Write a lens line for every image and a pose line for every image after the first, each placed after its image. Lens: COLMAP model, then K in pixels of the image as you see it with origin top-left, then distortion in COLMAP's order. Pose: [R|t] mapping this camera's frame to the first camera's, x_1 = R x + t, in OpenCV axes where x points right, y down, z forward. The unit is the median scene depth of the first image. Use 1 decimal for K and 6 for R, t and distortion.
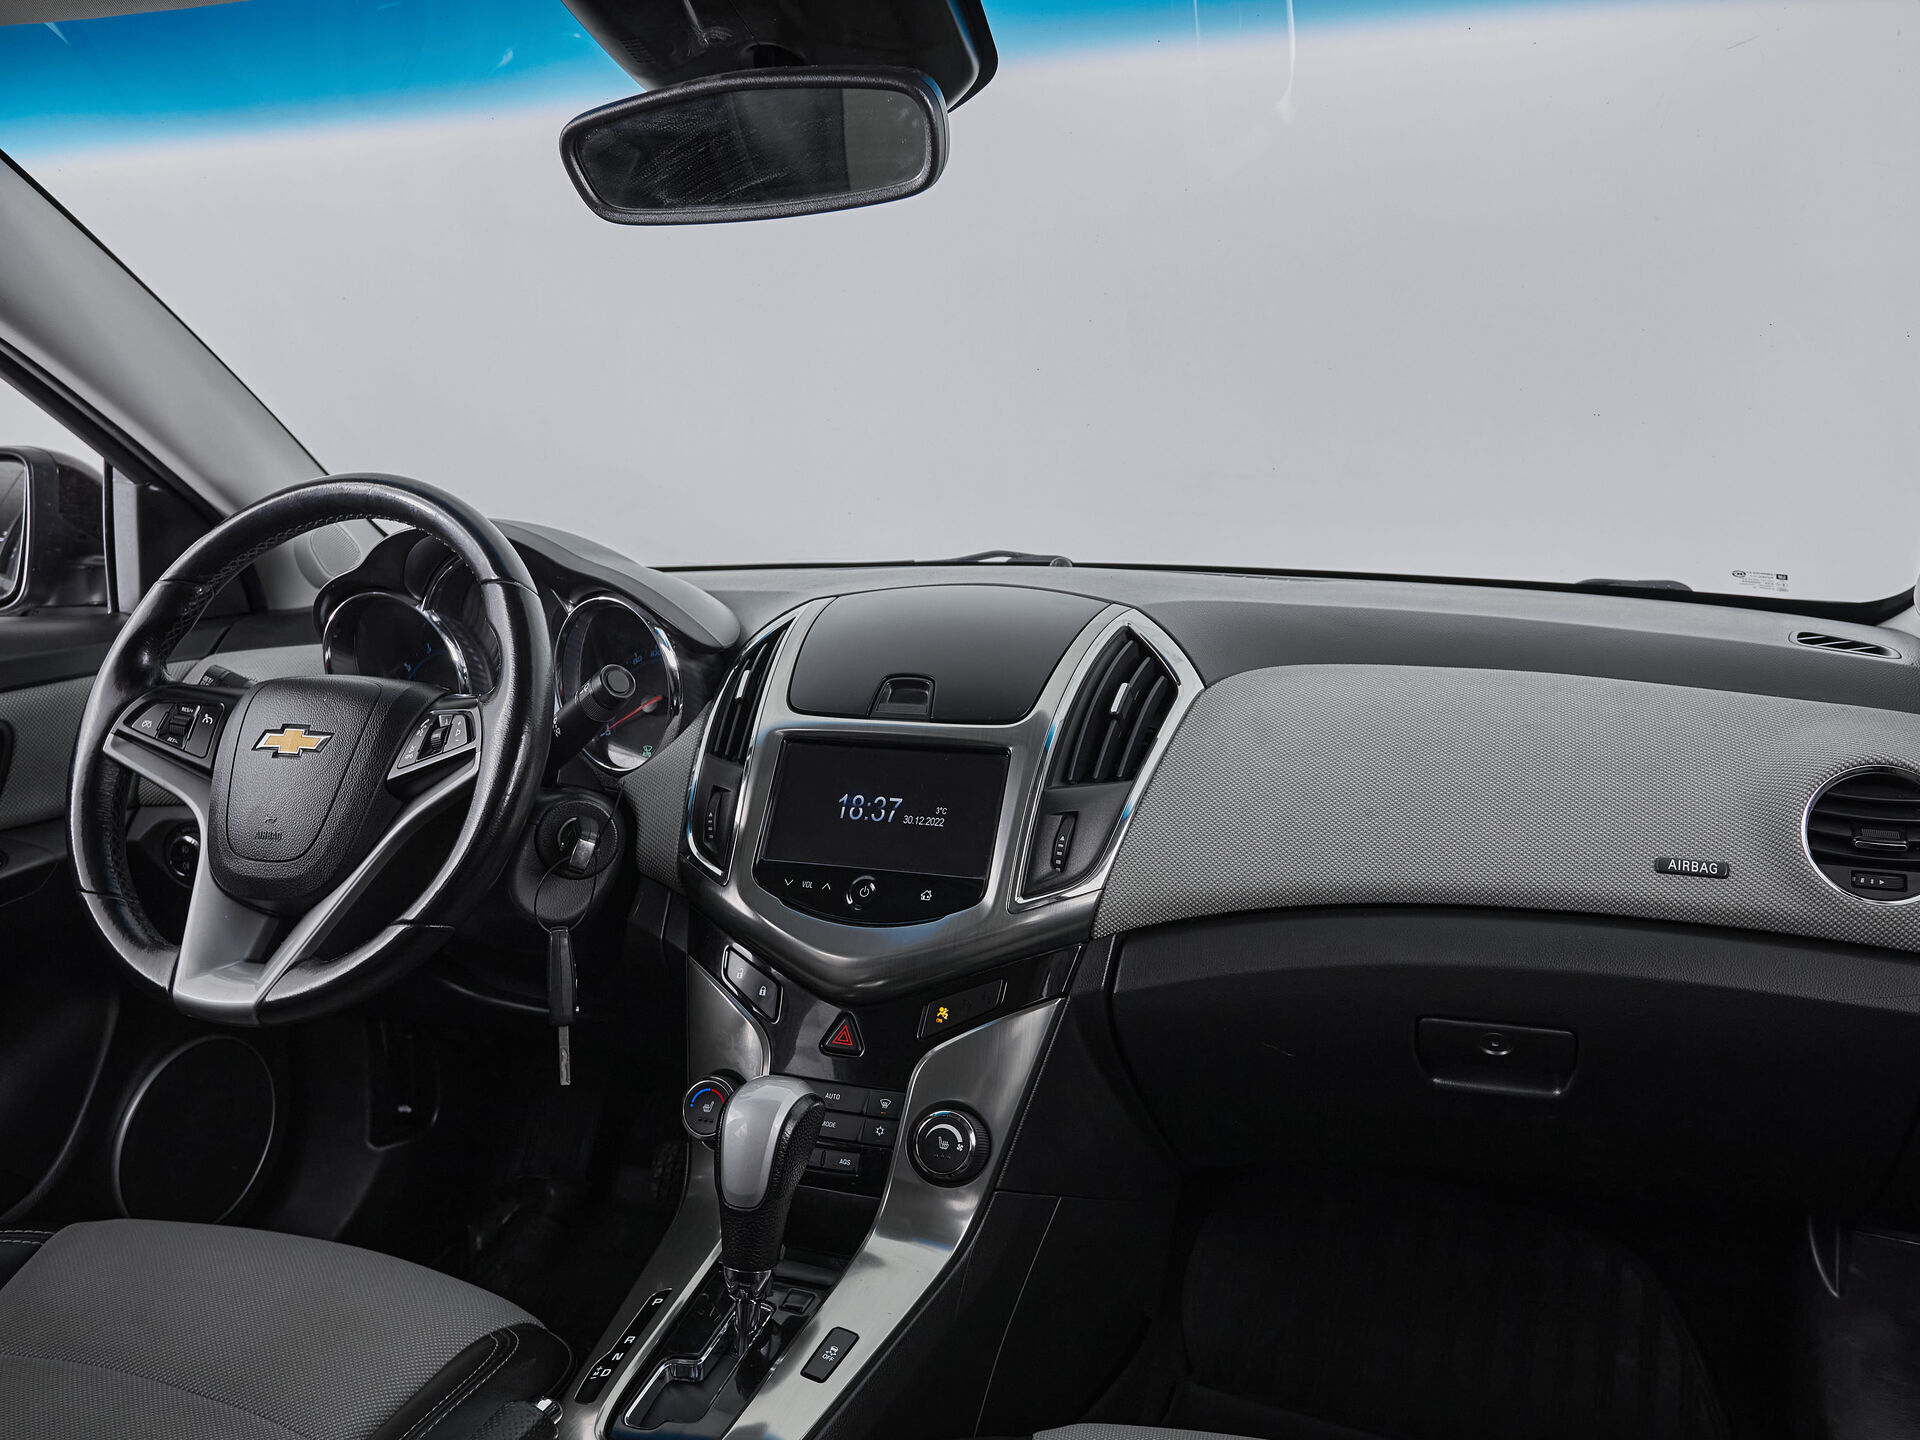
lens RADIAL K [[1477.2, 0, 995.1], [0, 1477.2, 732.9], [0, 0, 1]] dist [-0.036282, 0.006052]
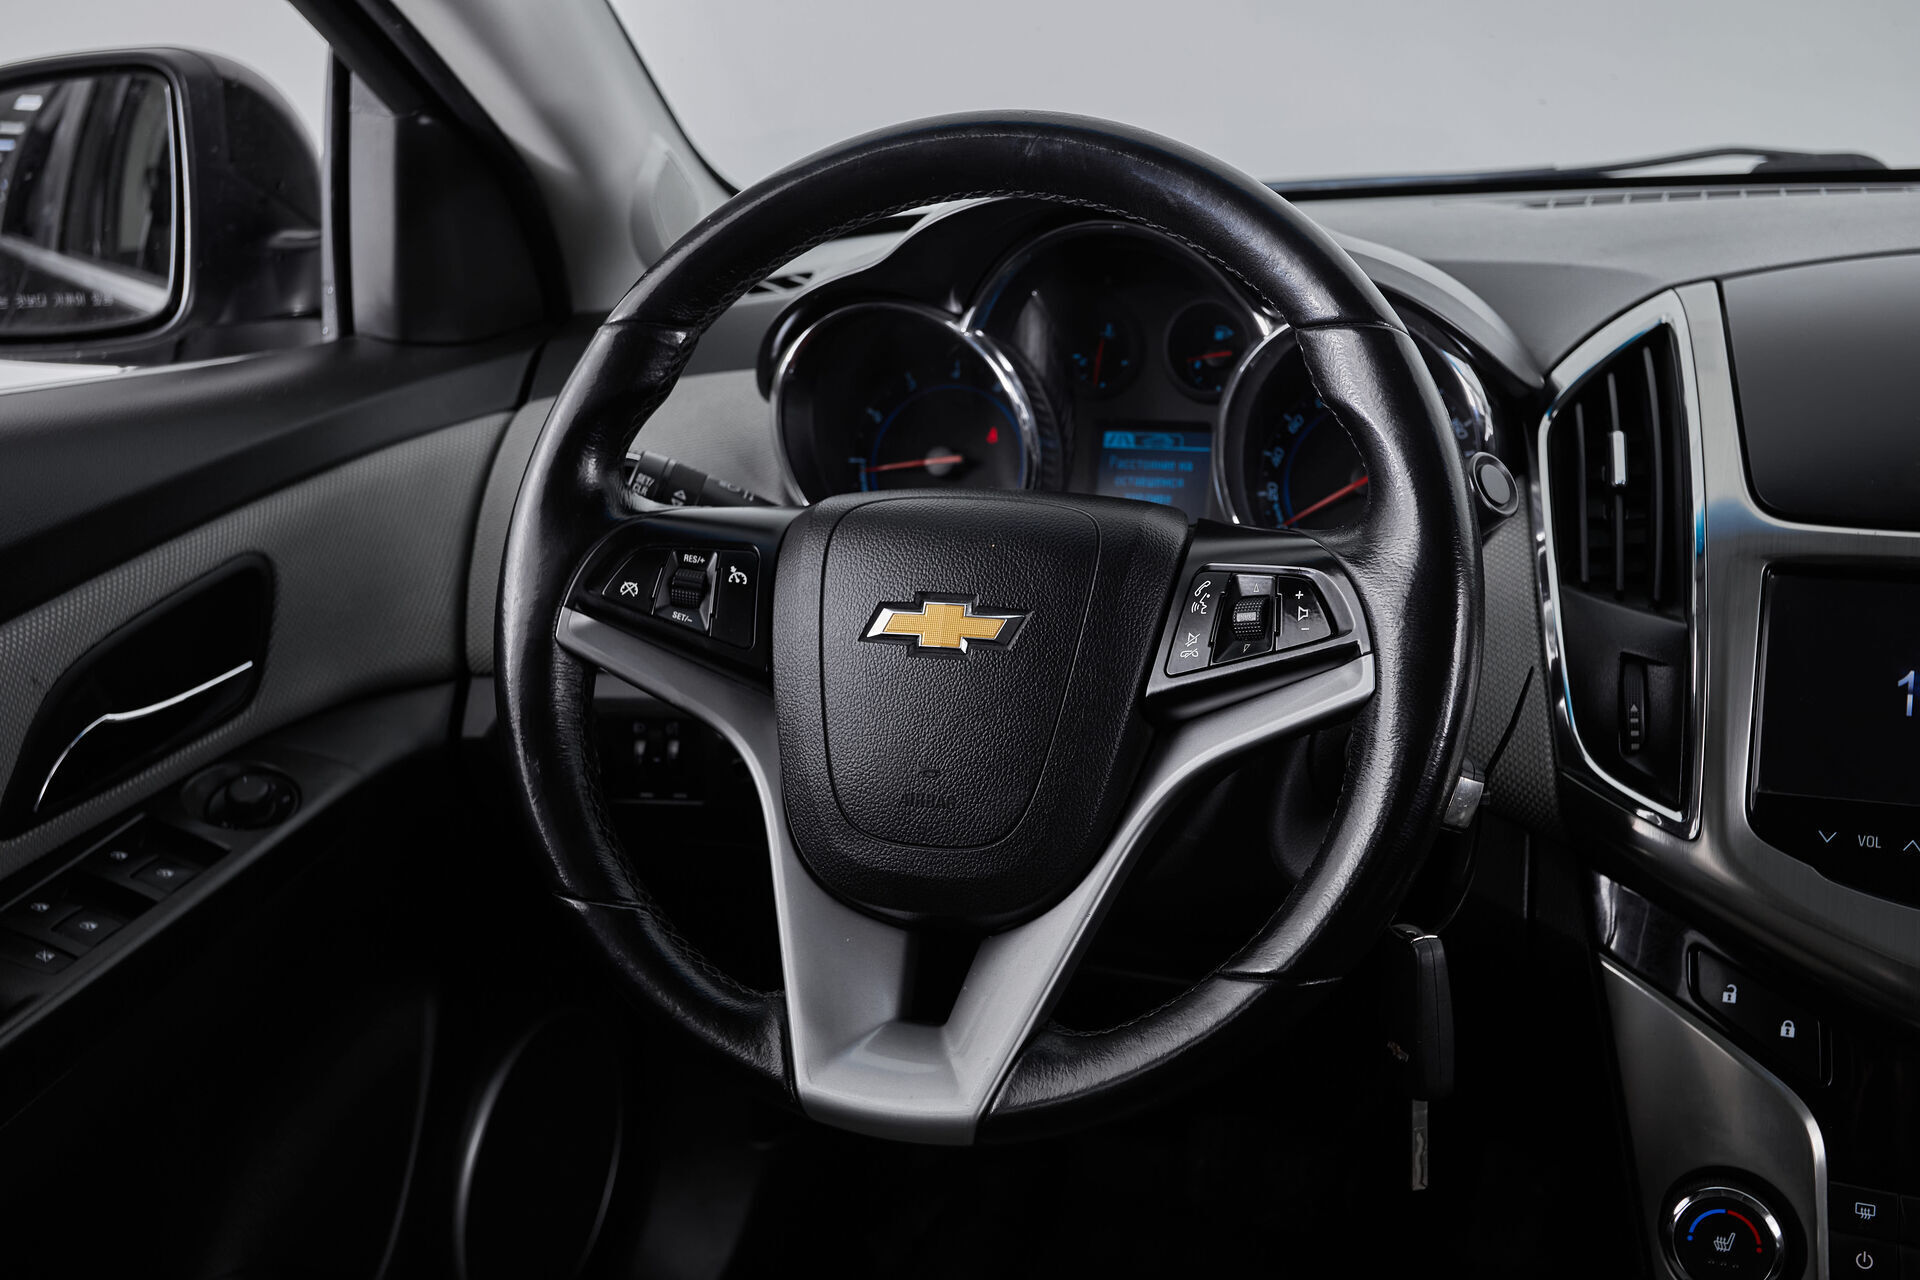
lens RADIAL K [[1979.6, 0, 965.8], [0, 1979.6, 635.3], [0, 0, 1]] dist [0.024184, 0.000000]
pose [[0.998459, -0.033643, -0.044138, -0.429331], [0.040222, 0.986649, 0.157818, -0.105409], [0.038239, -0.159351, 0.986481, 0.259330]]
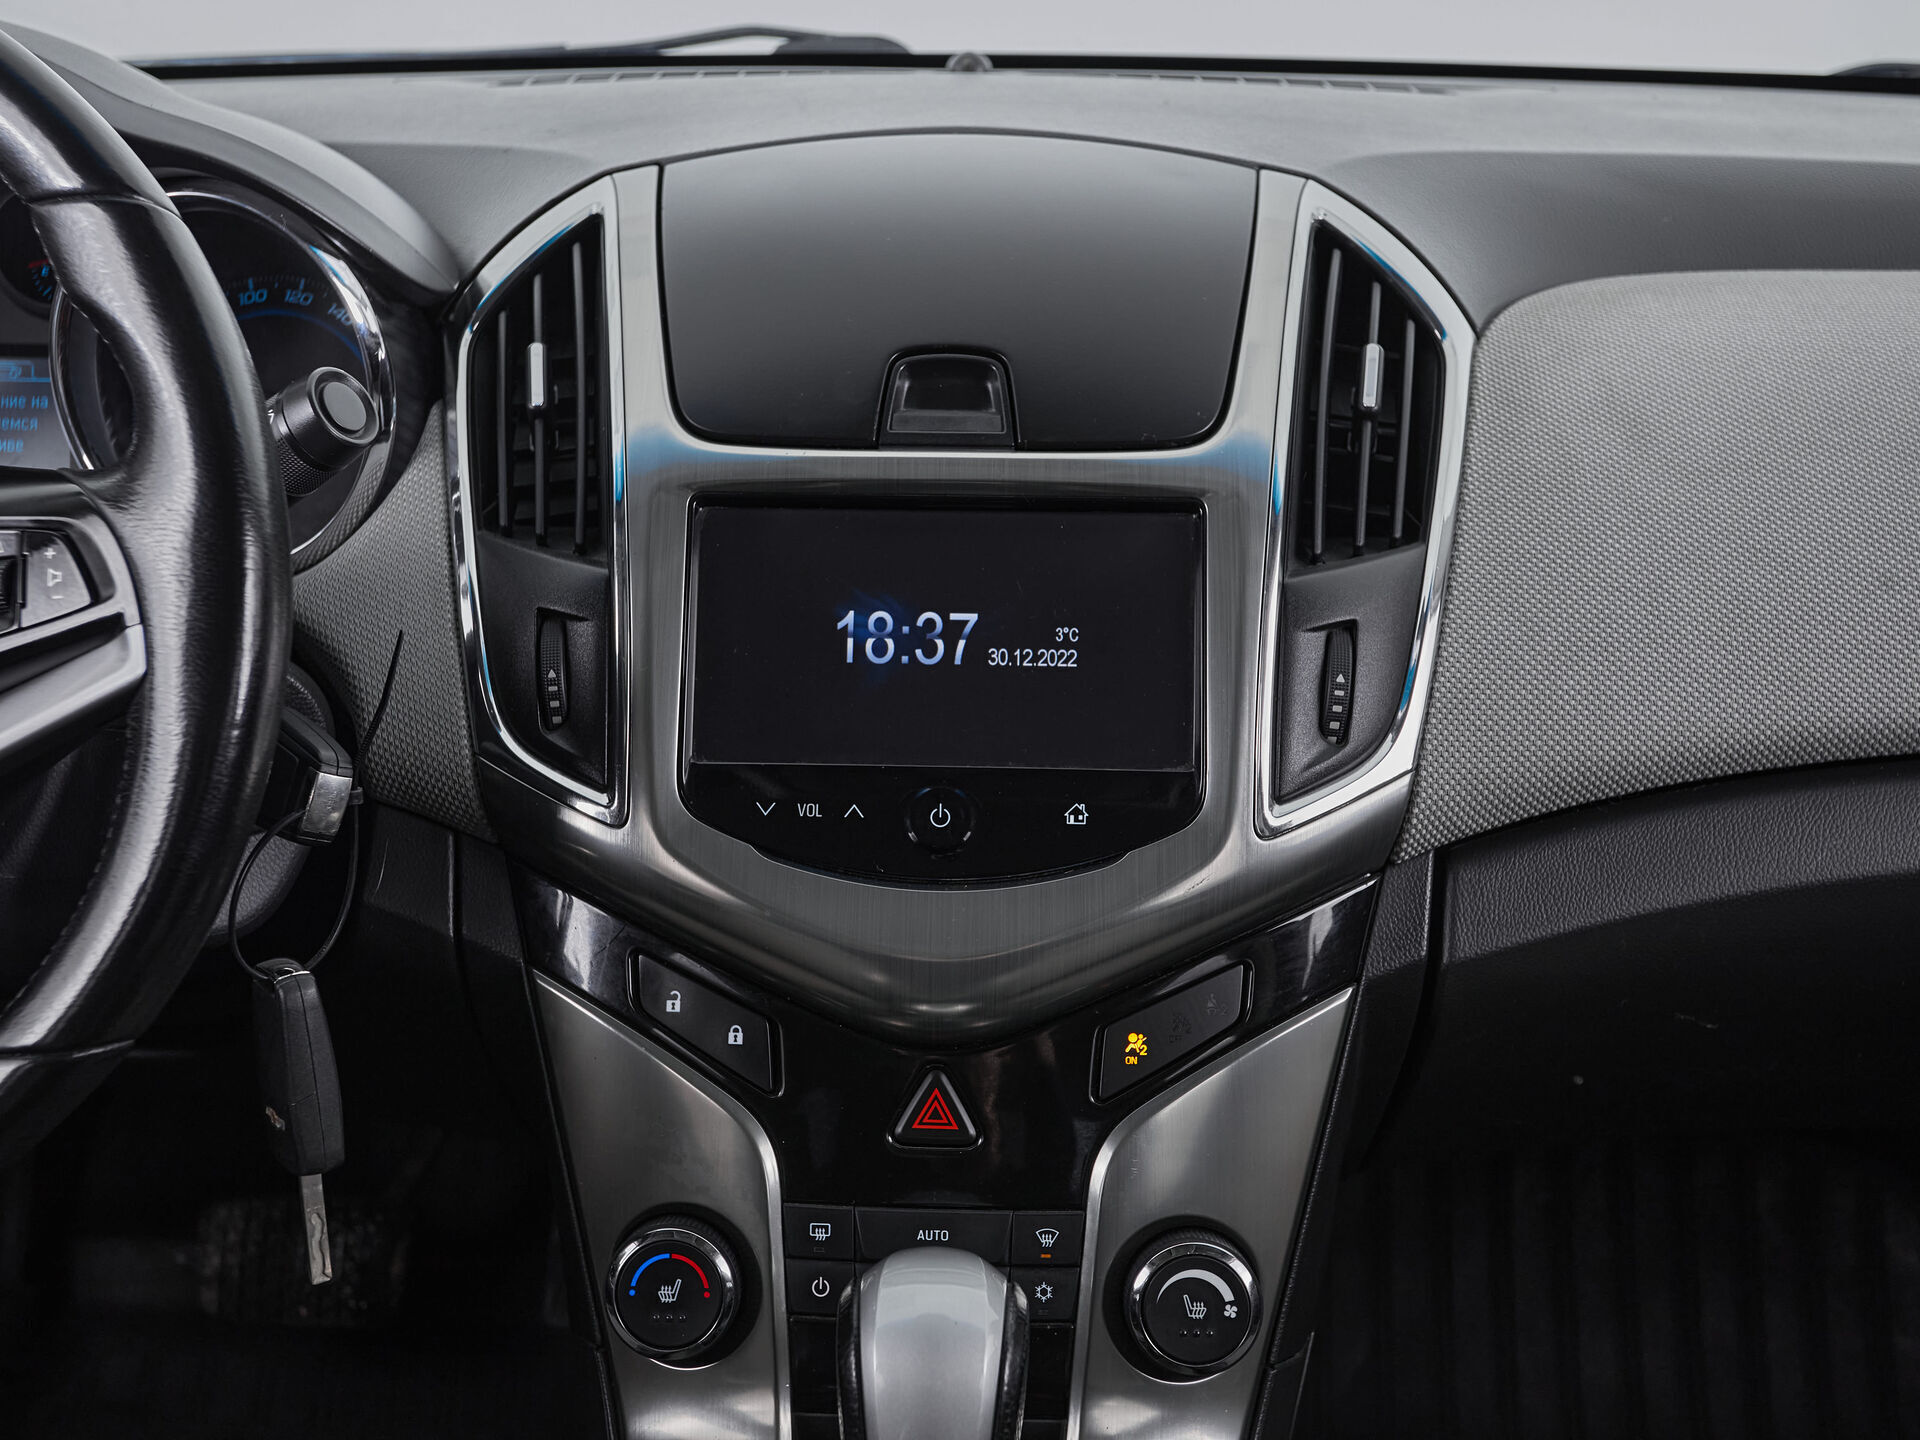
lens RADIAL K [[2255.0, 0, 882.4], [0, 2255.0, 712.9], [0, 0, 1]] dist [0.023295, 0.000000]
pose [[0.958526, -0.100689, 0.266627, -0.295906], [0.044306, 0.976784, 0.209595, -0.080937], [-0.281541, -0.189089, 0.940734, 0.306622]]
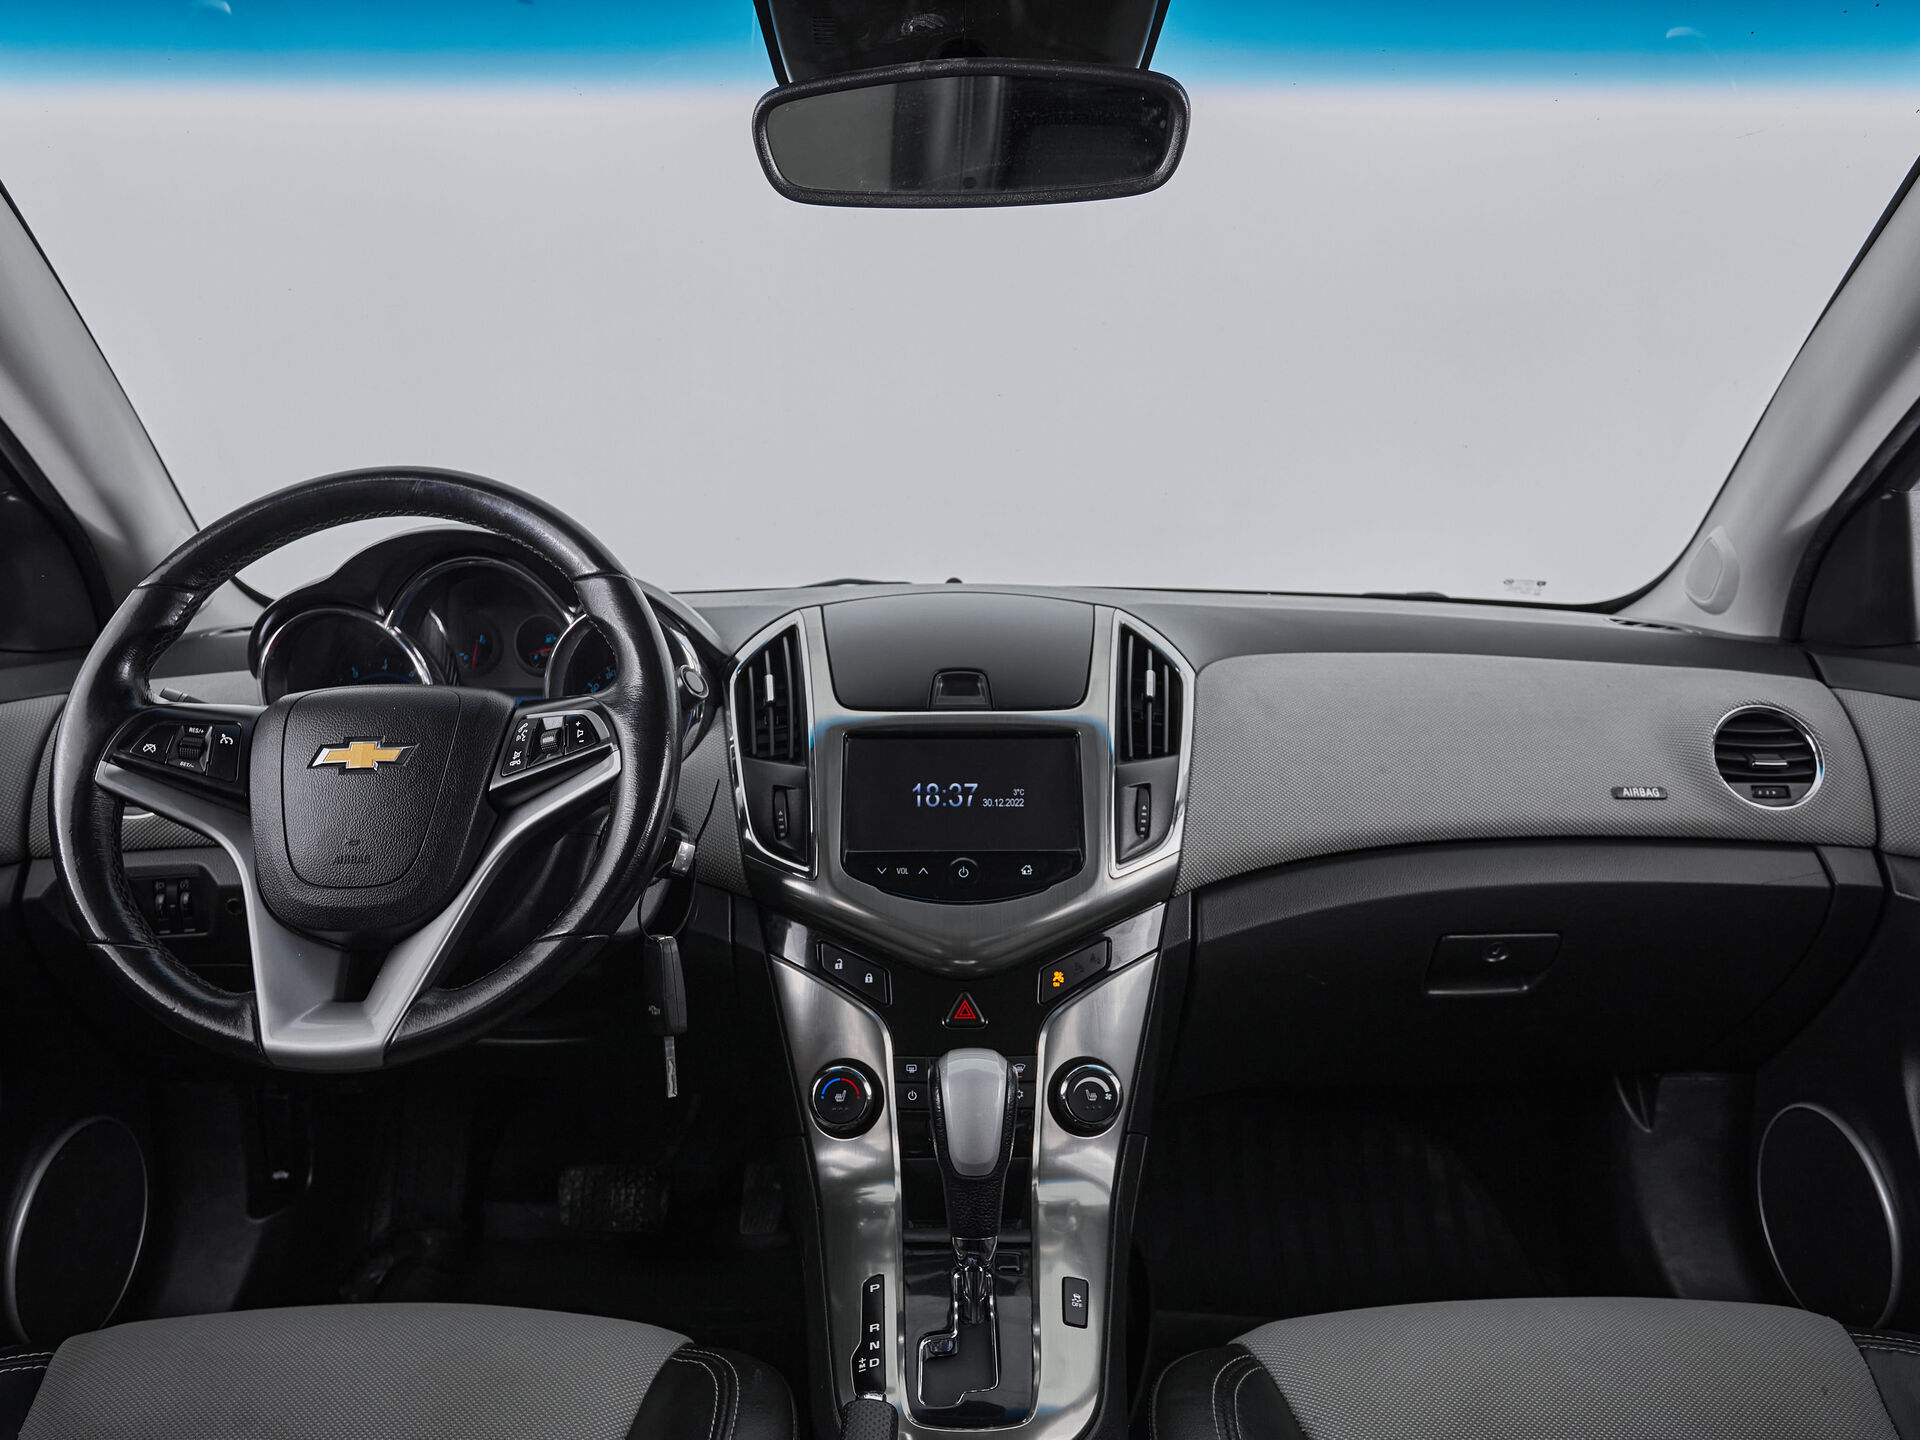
lens RADIAL K [[1286.8, 0, 923.1], [0, 1286.8, 781.8], [0, 0, 1]] dist [-0.057909, 0.024183]
pose [[0.945579, -0.053754, 0.320921, -0.396875], [0.055887, 0.998434, 0.002569, 0.039055], [-0.320557, 0.015506, 0.947102, 0.142855]]
